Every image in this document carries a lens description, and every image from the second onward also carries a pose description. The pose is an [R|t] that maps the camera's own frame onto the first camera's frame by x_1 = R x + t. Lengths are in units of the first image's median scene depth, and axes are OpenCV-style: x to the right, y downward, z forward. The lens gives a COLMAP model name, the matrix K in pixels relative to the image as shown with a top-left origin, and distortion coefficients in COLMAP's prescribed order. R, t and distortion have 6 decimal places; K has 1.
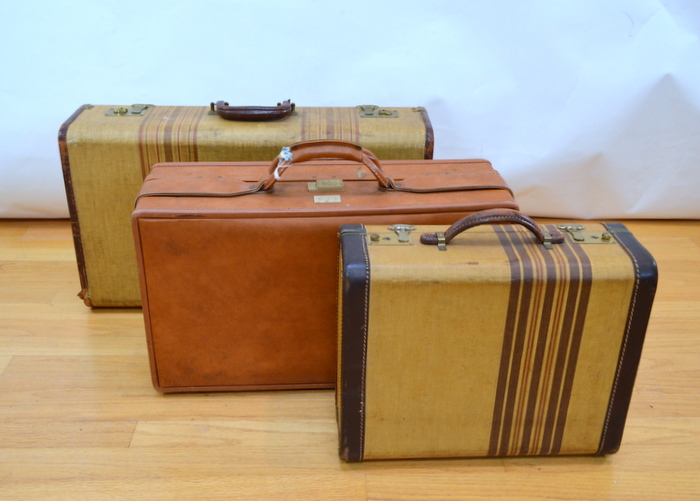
lens RADIAL K [[774.9, 0, 350.6], [0, 774.9, 257.6], [0, 0, 1]] dist [0.003745, -0.018286]
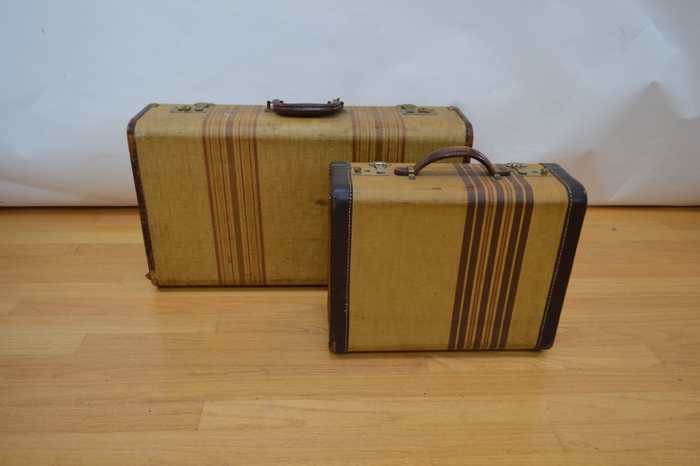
lens RADIAL K [[545.6, 0, 350.0], [0, 545.6, 233.0], [0, 0, 1]] dist [-0.006654, -0.002406]
pose [[0.999745, -0.003225, 0.022335, -0.084802], [0.003190, 0.999994, 0.001604, -0.014540], [-0.022340, -0.001532, 0.999749, 0.235867]]
